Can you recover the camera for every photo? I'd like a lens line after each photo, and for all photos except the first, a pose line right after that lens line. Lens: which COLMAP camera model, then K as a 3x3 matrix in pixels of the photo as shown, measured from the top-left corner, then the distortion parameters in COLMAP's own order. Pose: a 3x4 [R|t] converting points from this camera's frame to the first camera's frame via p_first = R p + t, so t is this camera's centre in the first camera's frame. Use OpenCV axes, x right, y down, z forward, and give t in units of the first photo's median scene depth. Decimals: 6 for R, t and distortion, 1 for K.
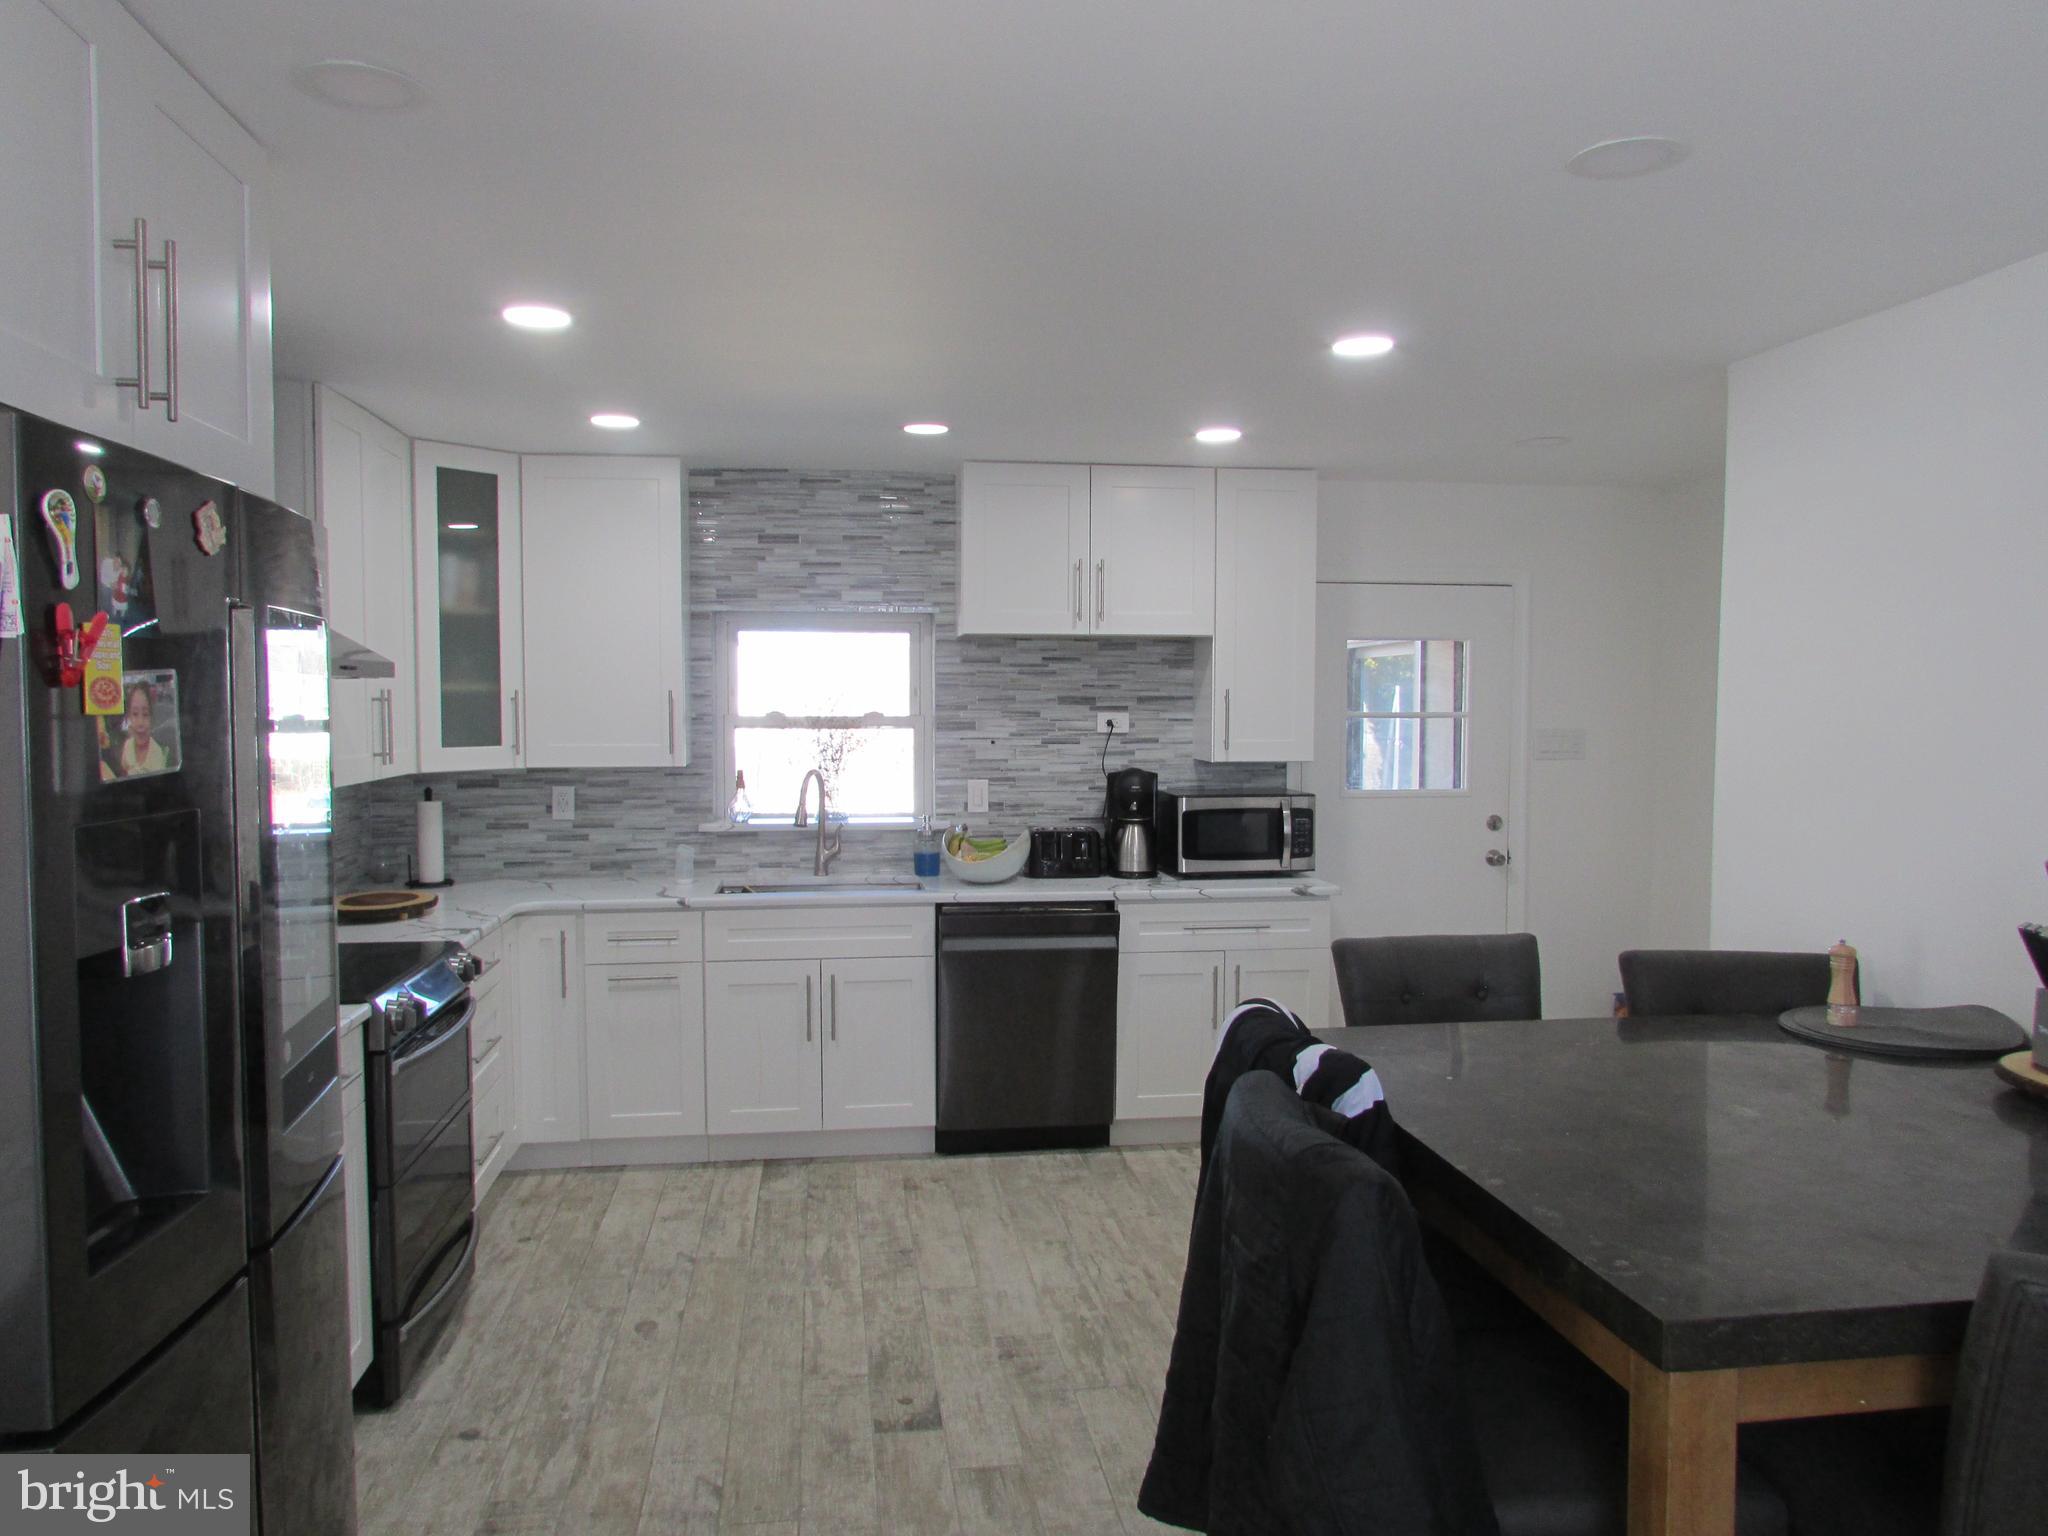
lens RADIAL K [[1458.7, 0, 1030.1], [0, 1458.7, 771.5], [0, 0, 1]] dist [-0.028005, 0.010678]
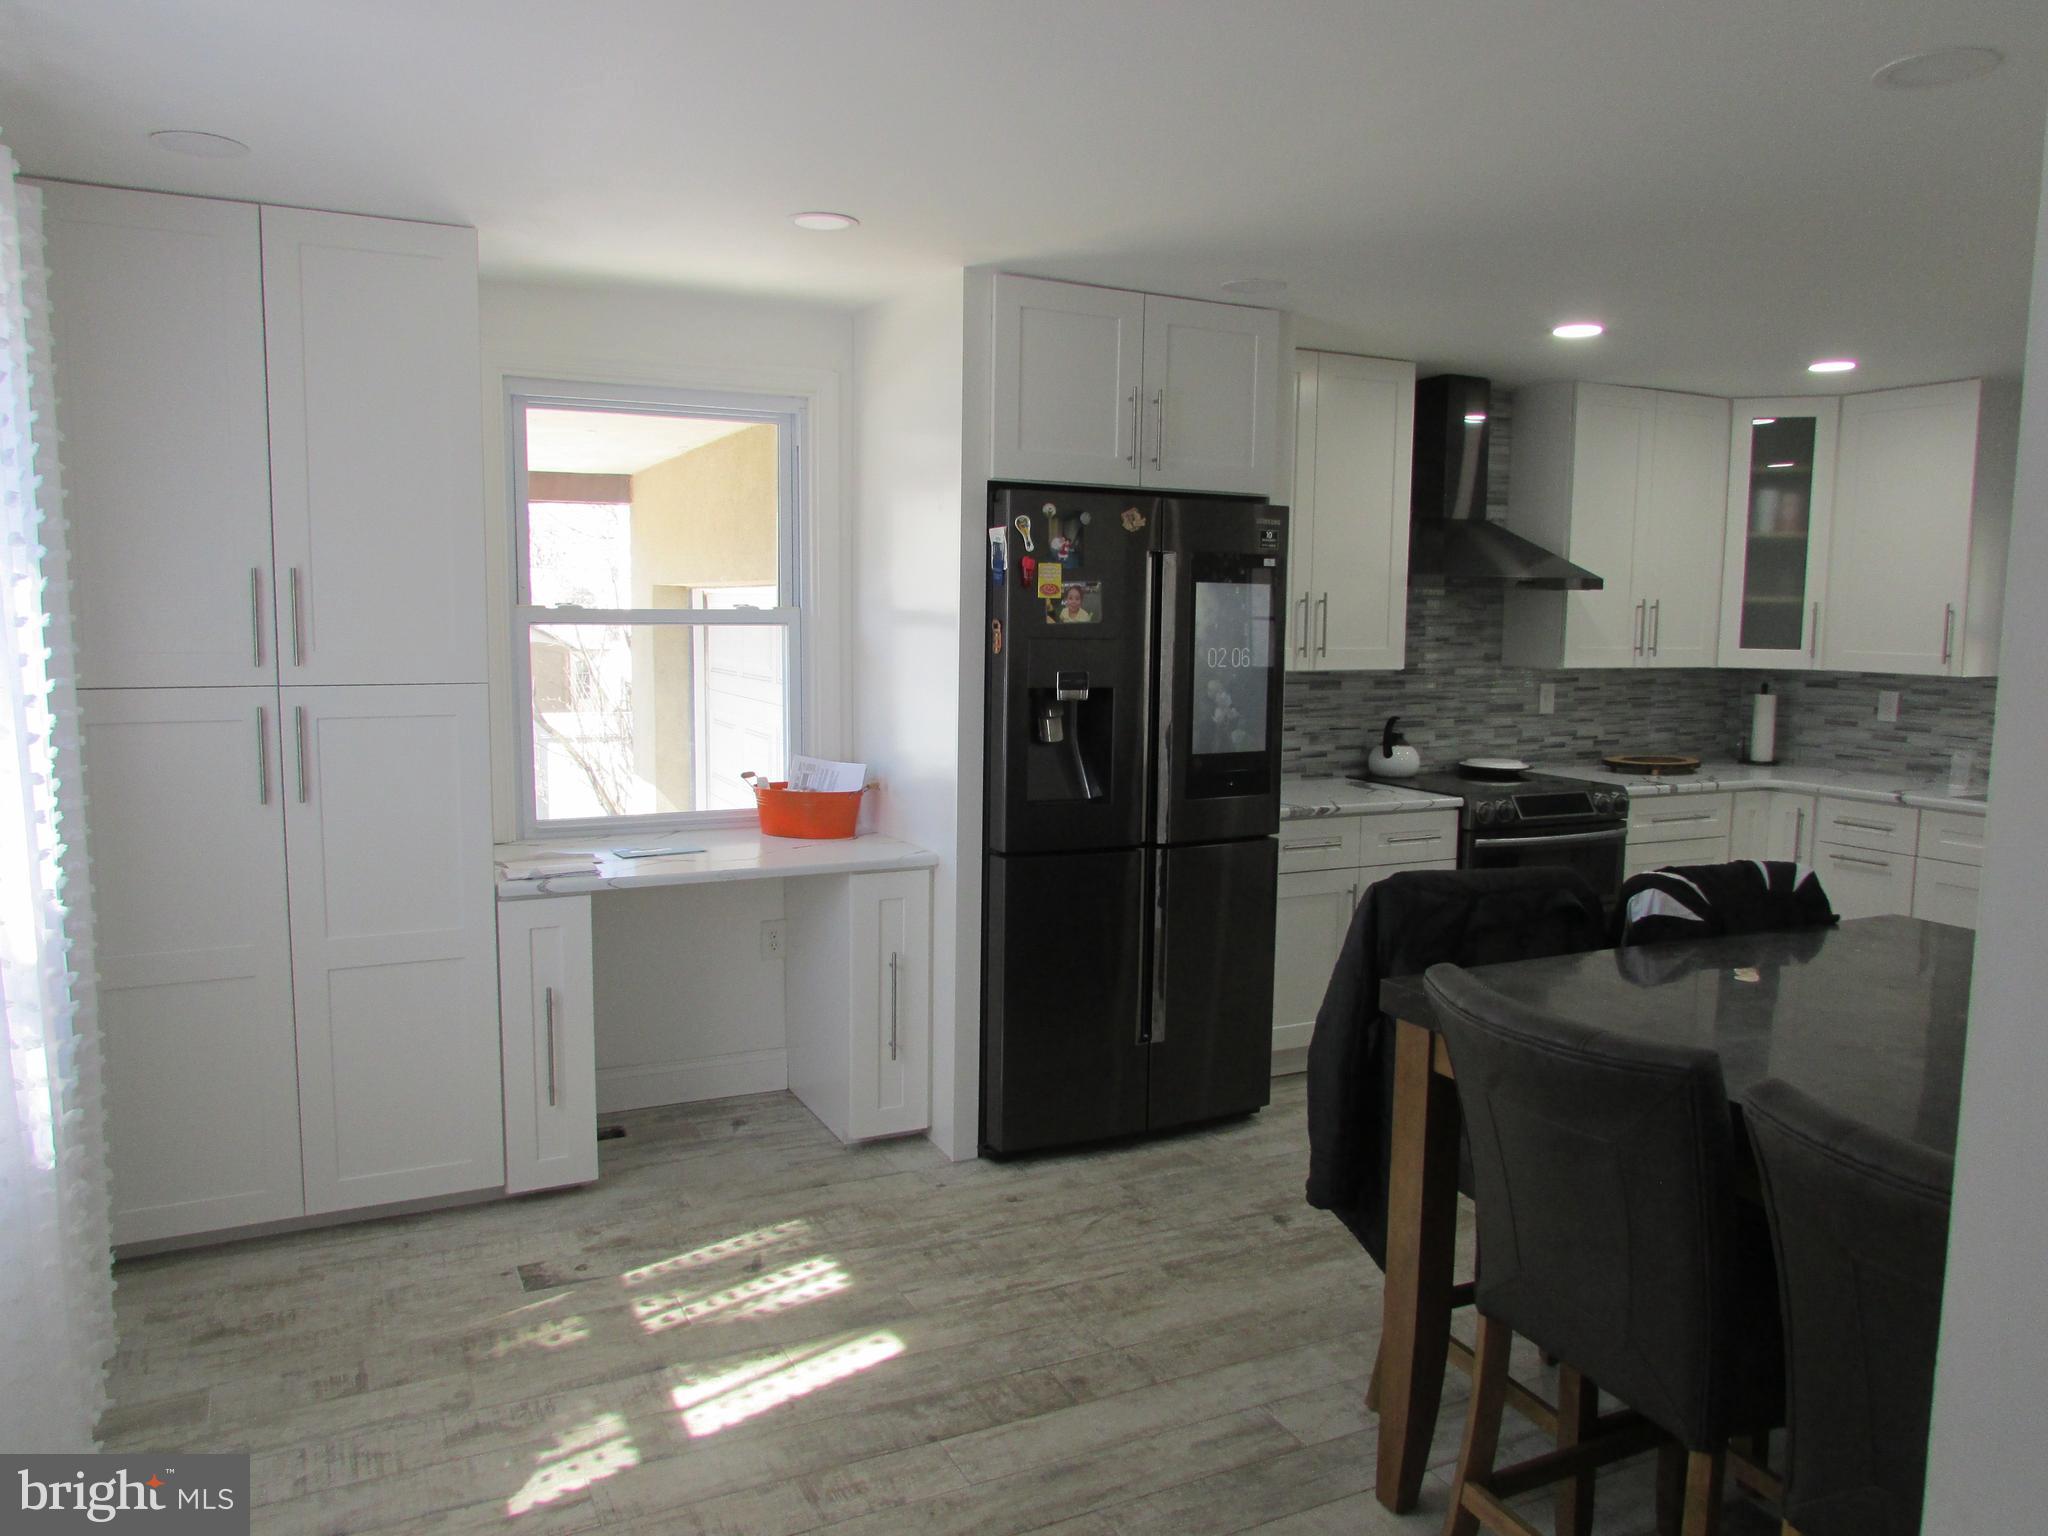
lens RADIAL K [[1458.7, 0, 1030.1], [0, 1458.7, 771.5], [0, 0, 1]] dist [-0.028005, 0.010678]
pose [[0.320509, 0.113135, -0.940465, 0.536378], [-0.063206, 0.993184, 0.097936, 0.004727], [0.945134, 0.028053, 0.325475, 0.030285]]
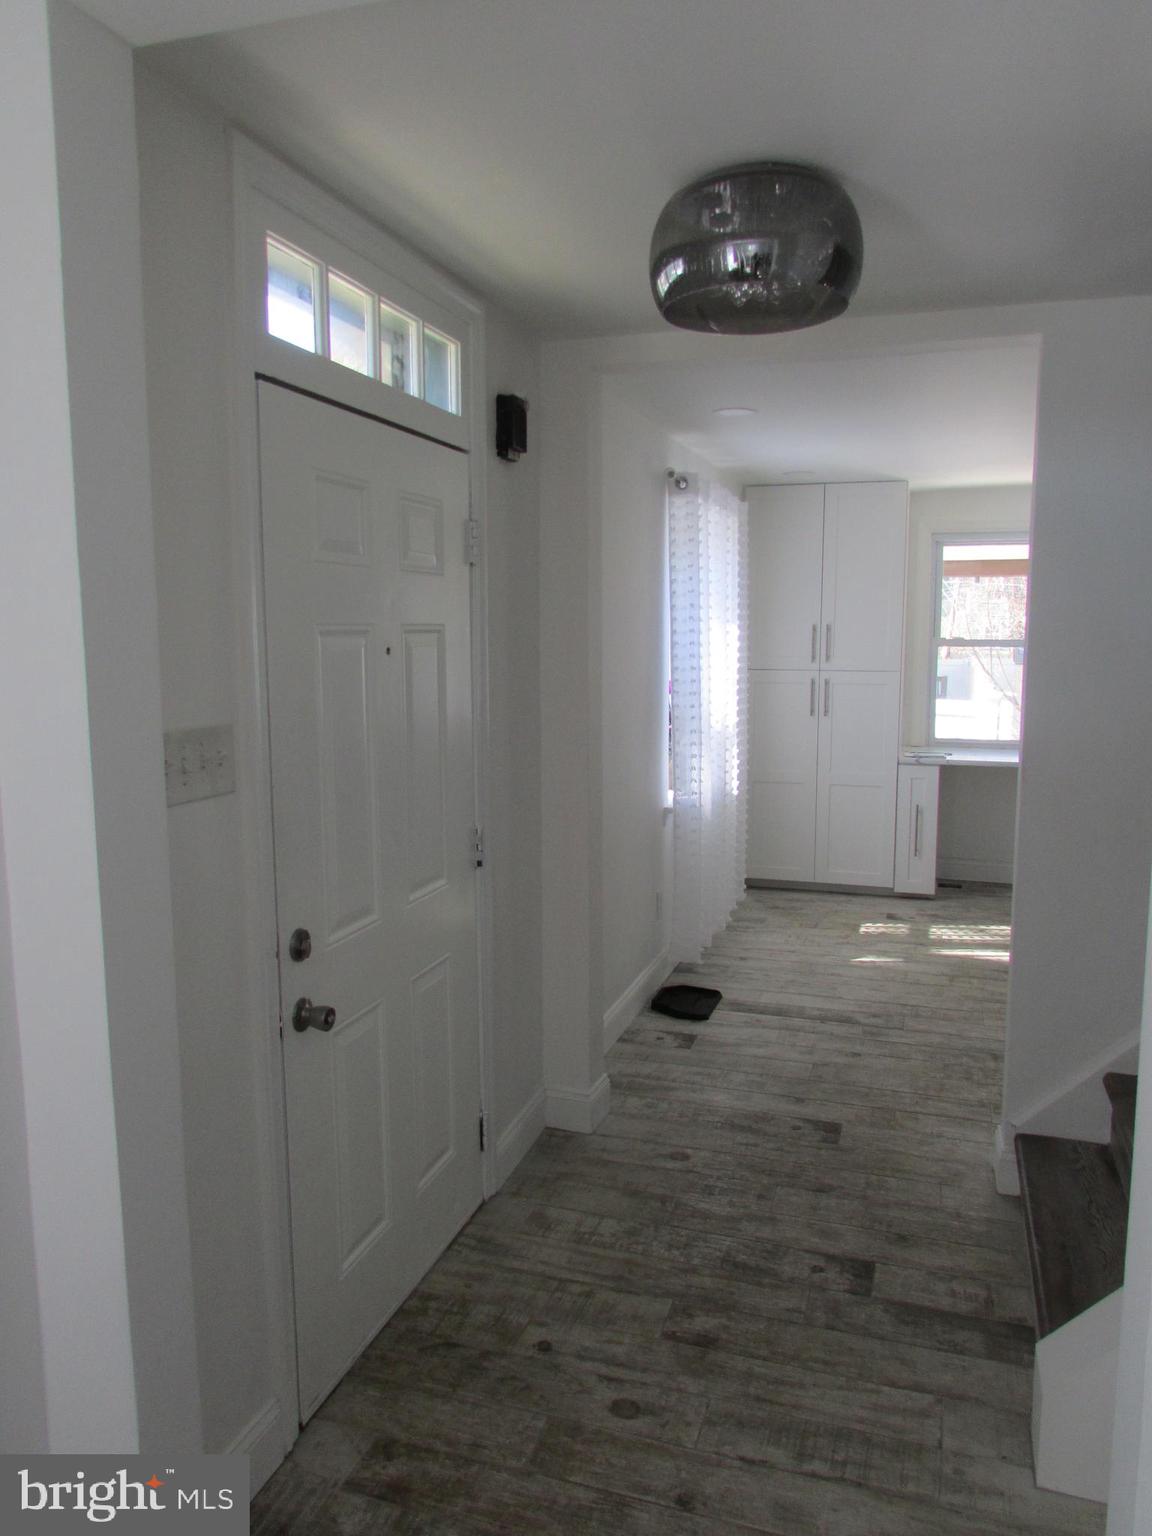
lens RADIAL K [[1094.0, 0, 576.0], [0, 1094.0, 768.0], [0, 0, 1]] dist [-0.028005, 0.010678]
pose [[-0.446273, 0.116791, -0.887243, 1.018272], [-0.045827, 0.987164, 0.152995, -0.014835], [0.893723, 0.108937, -0.435192, 0.212887]]
